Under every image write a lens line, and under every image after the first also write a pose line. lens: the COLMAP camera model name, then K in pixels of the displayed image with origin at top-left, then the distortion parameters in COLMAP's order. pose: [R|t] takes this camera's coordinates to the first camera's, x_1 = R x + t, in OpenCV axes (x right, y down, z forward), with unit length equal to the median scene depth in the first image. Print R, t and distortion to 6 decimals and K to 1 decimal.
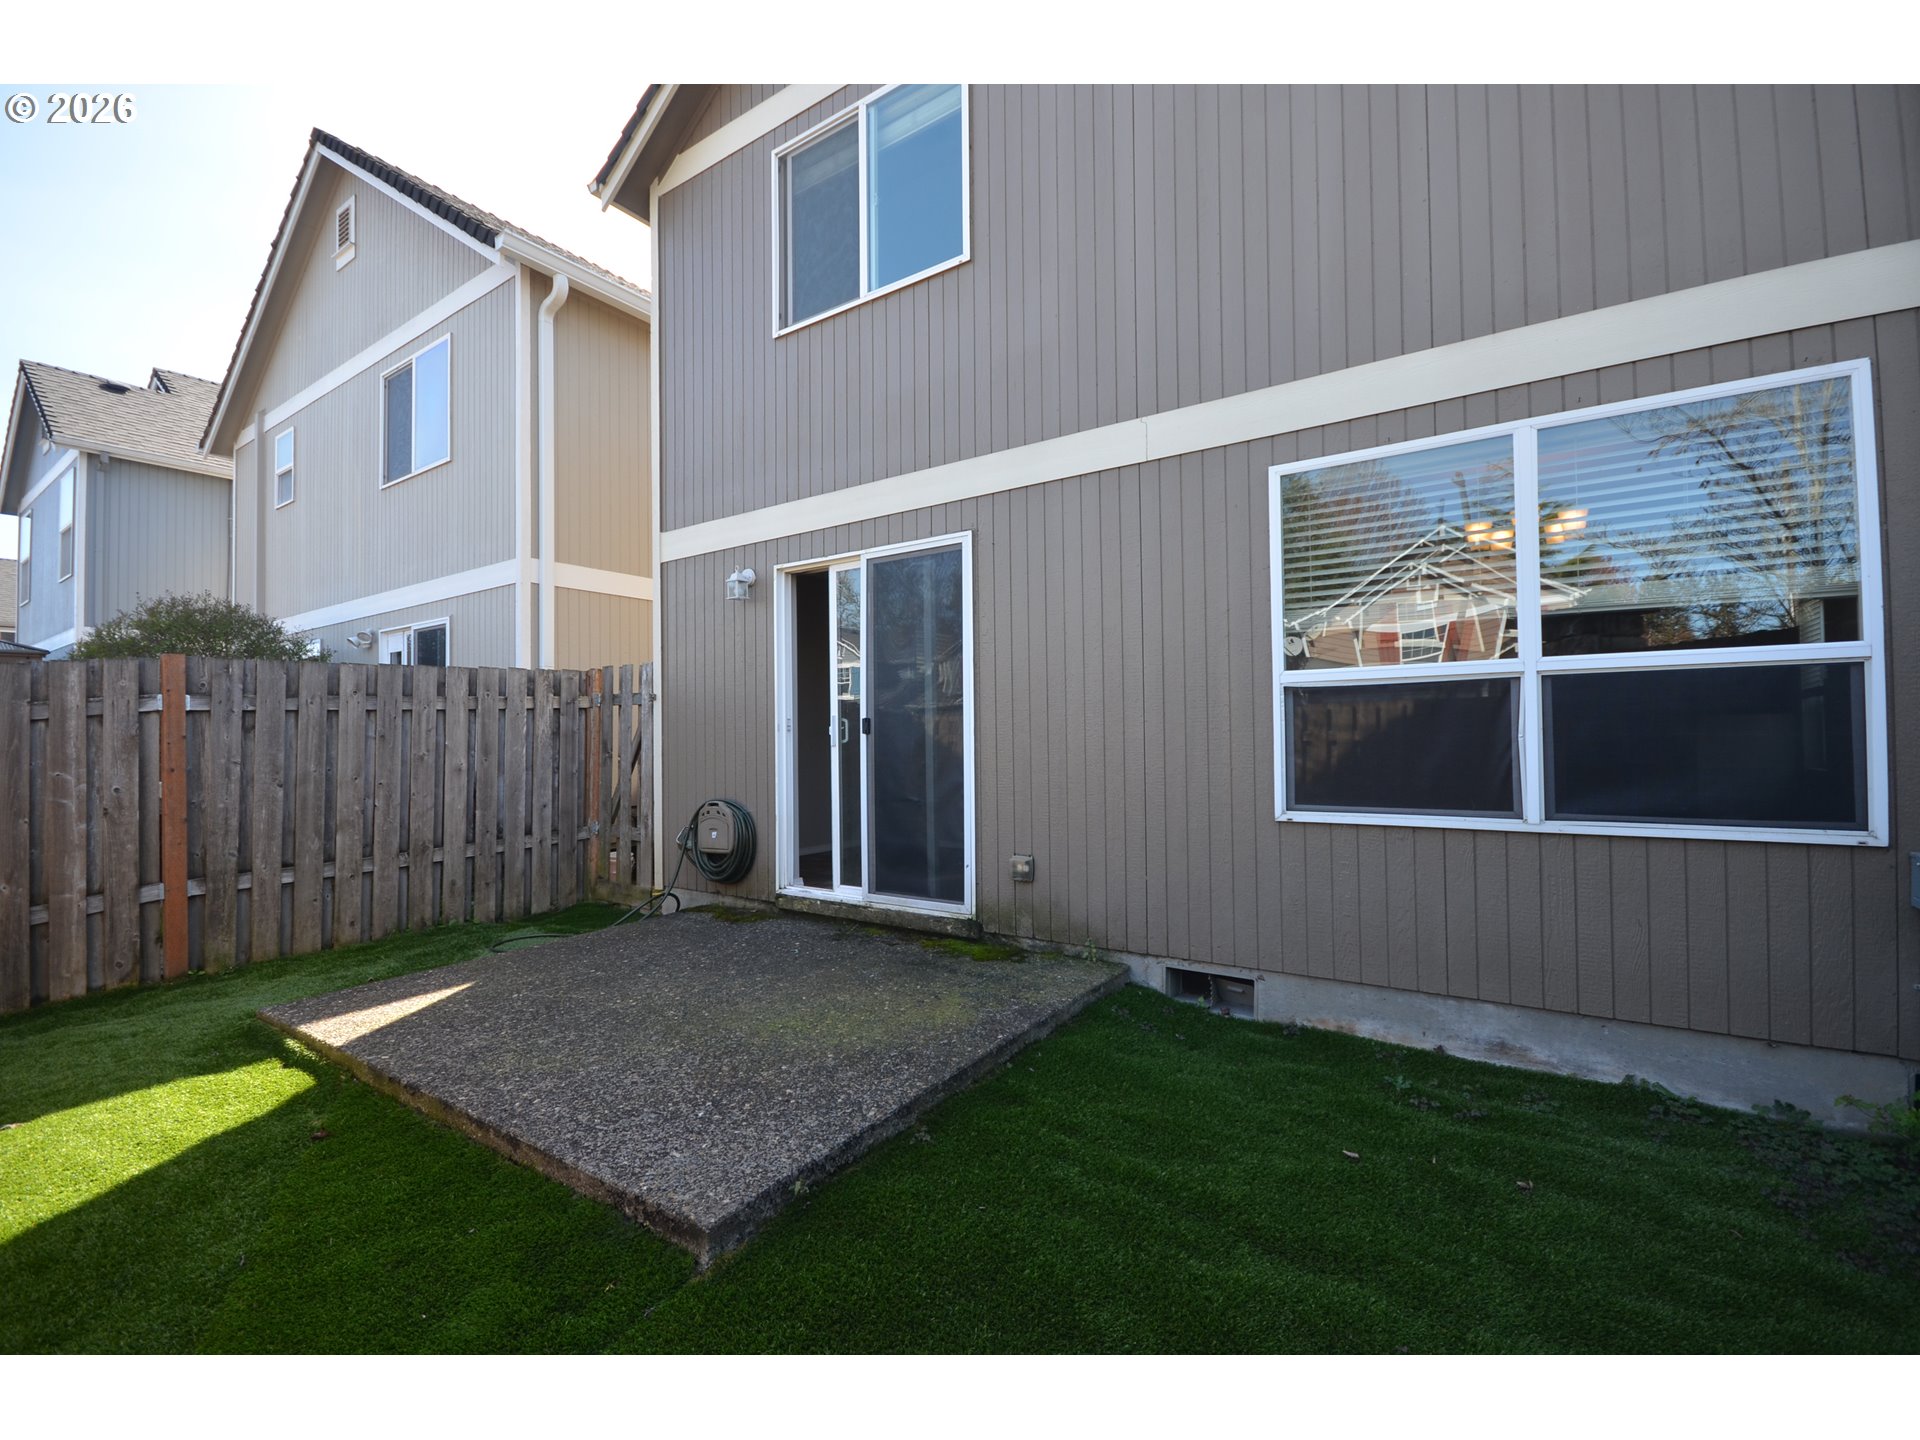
lens RADIAL K [[837.1, 0, 960.6], [0, 837.1, 722.0], [0, 0, 1]] dist [-0.004918, -0.000099]
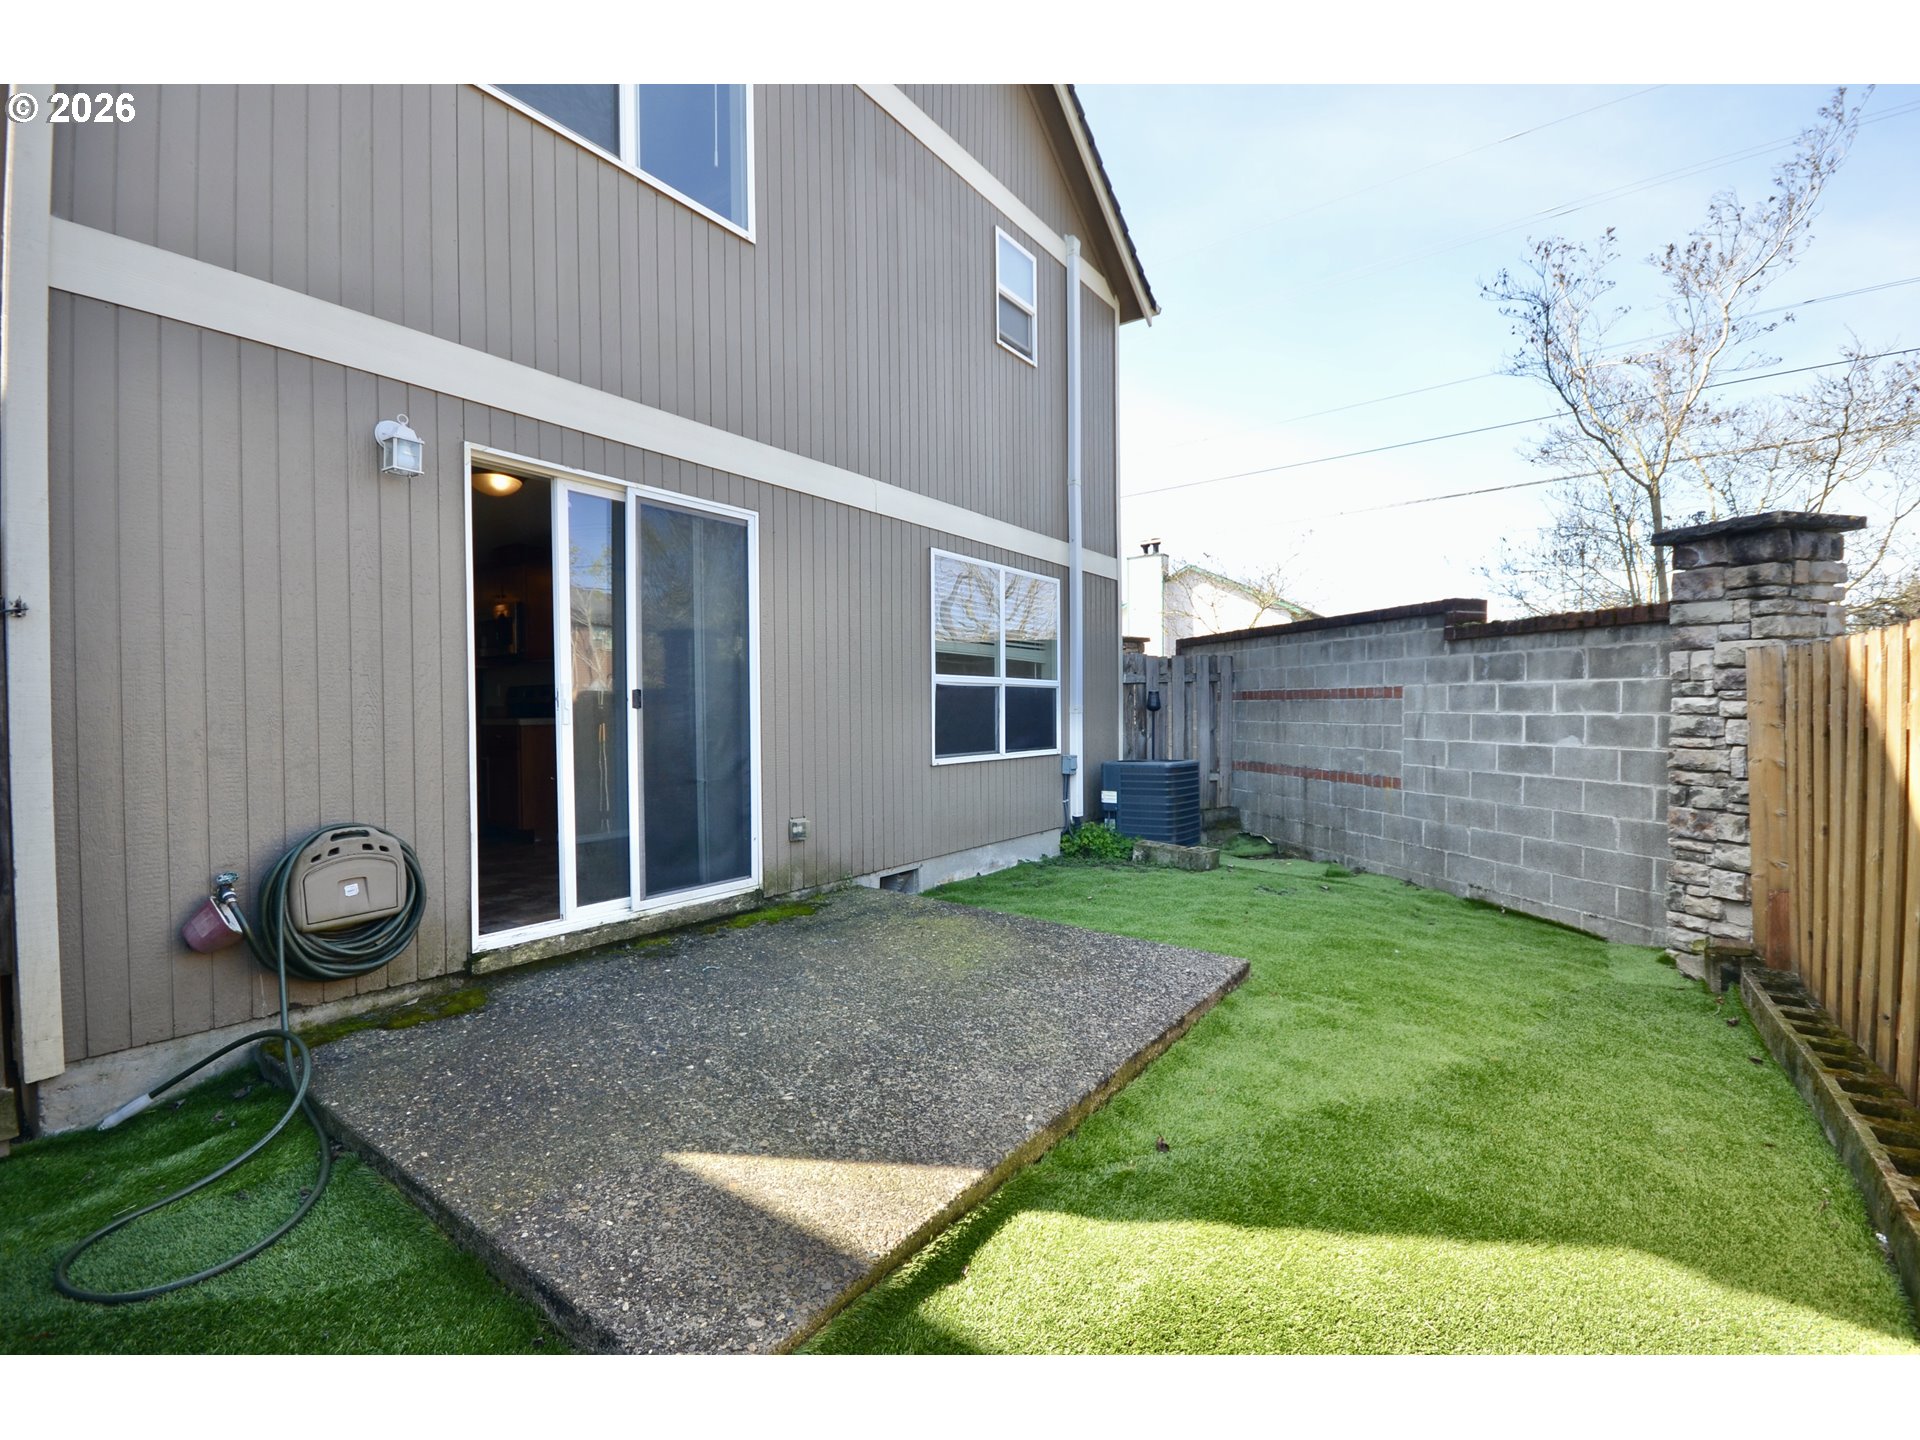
lens RADIAL K [[837.1, 0, 967.1], [0, 837.1, 718.9], [0, 0, 1]] dist [-0.004918, -0.000099]
pose [[0.024460, 0.000265, 0.999701, -1.031443], [-0.016916, 0.999857, 0.000149, 0.020800], [-0.999558, -0.016914, 0.024461, 0.732510]]
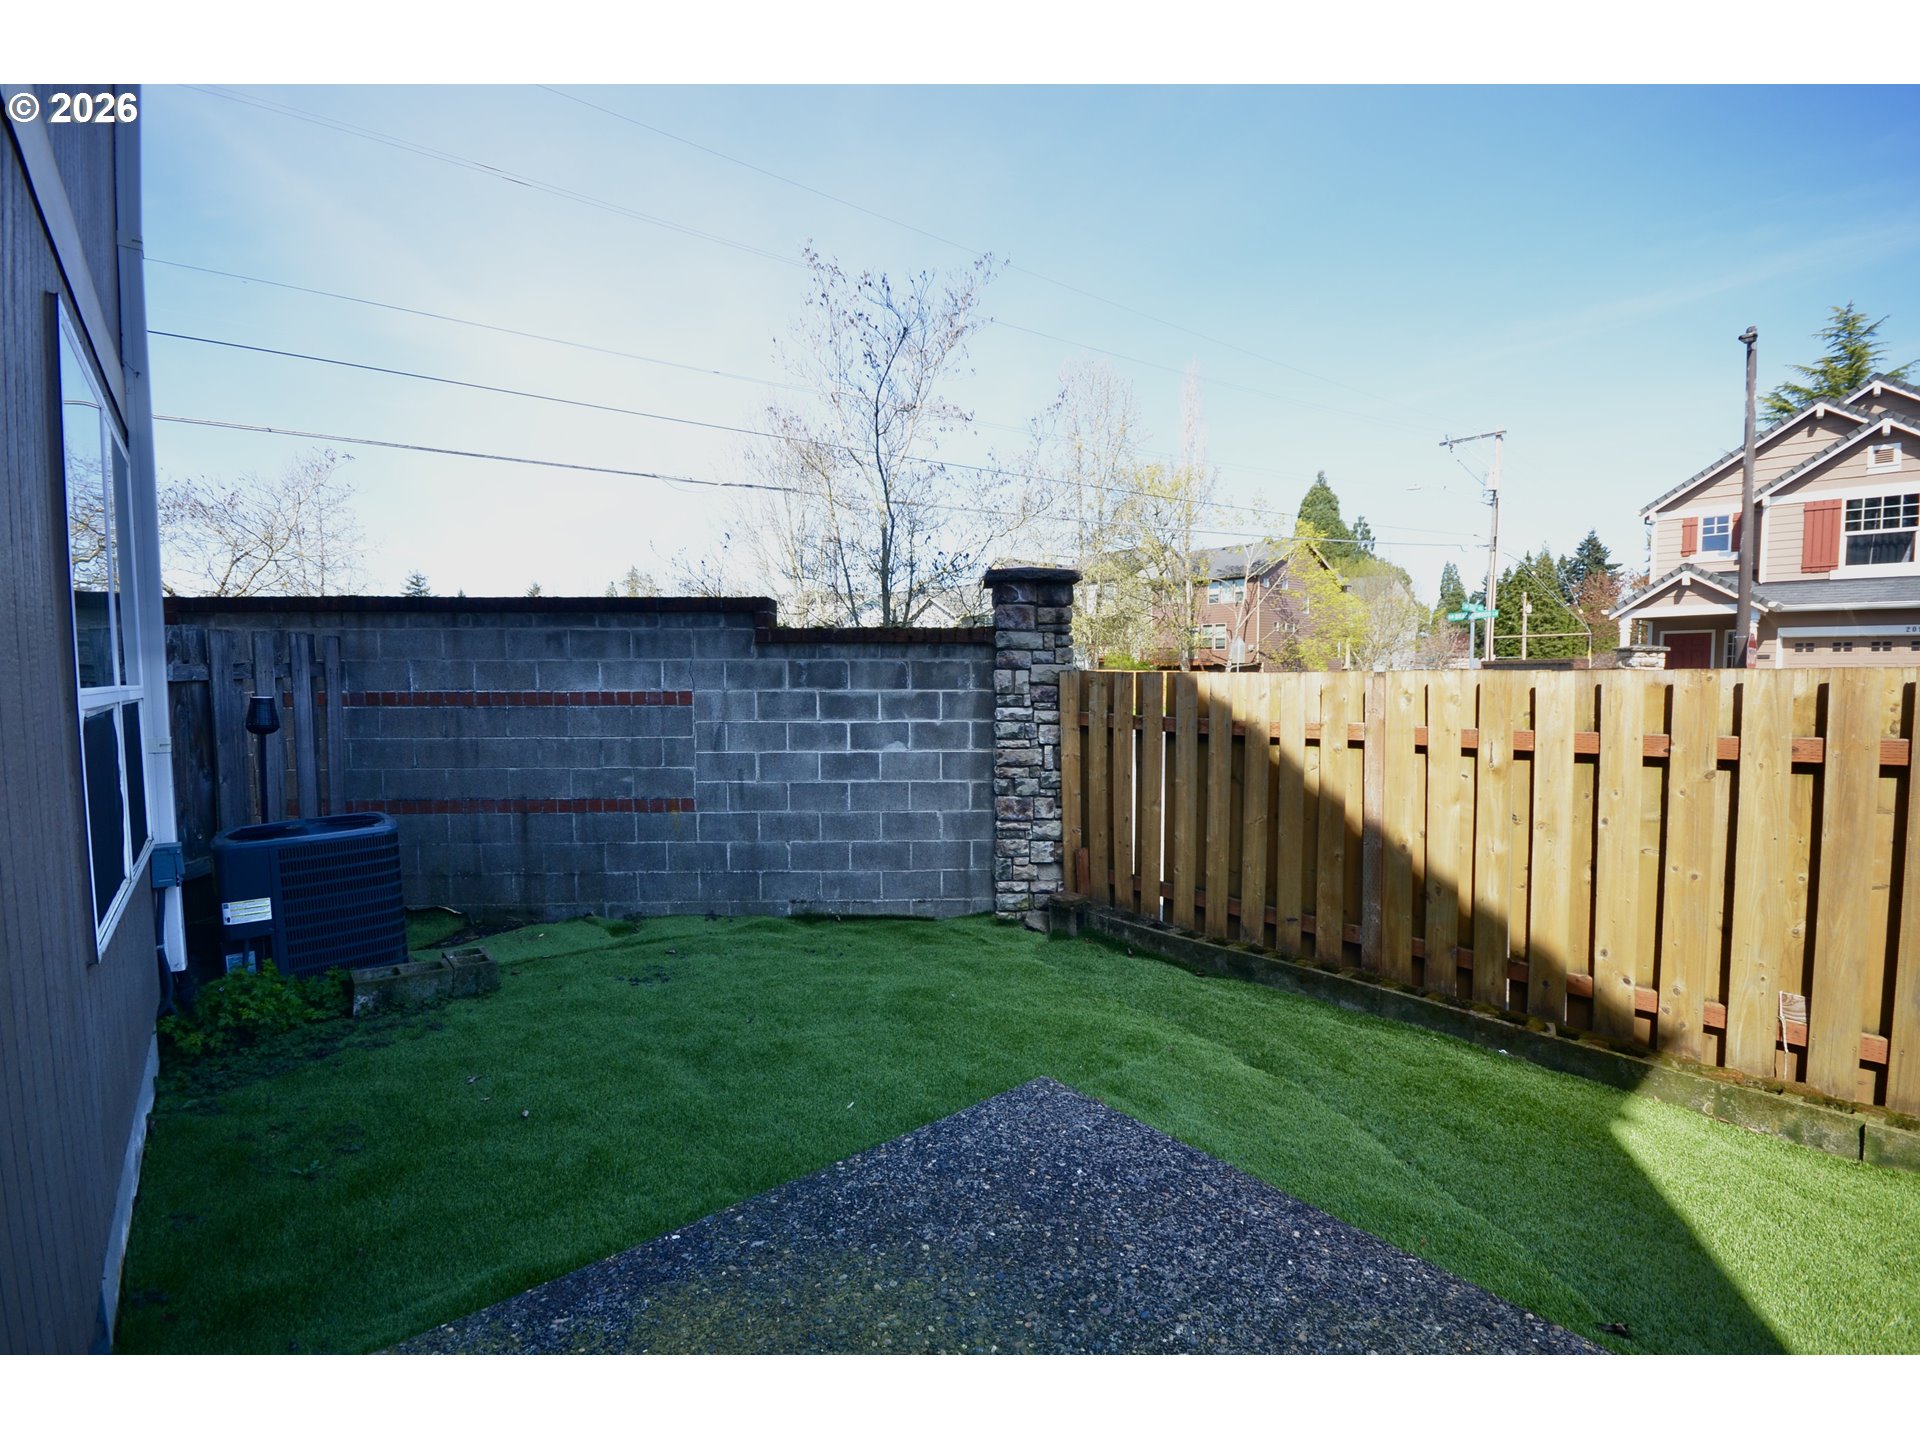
lens RADIAL K [[837.1, 0, 951.2], [0, 837.1, 725.5], [0, 0, 1]] dist [-0.004918, -0.000099]
pose [[-0.965080, 0.001720, 0.261951, -0.243263], [0.011614, 0.999276, 0.036225, -0.039394], [-0.261699, 0.038003, -0.964401, 1.118498]]
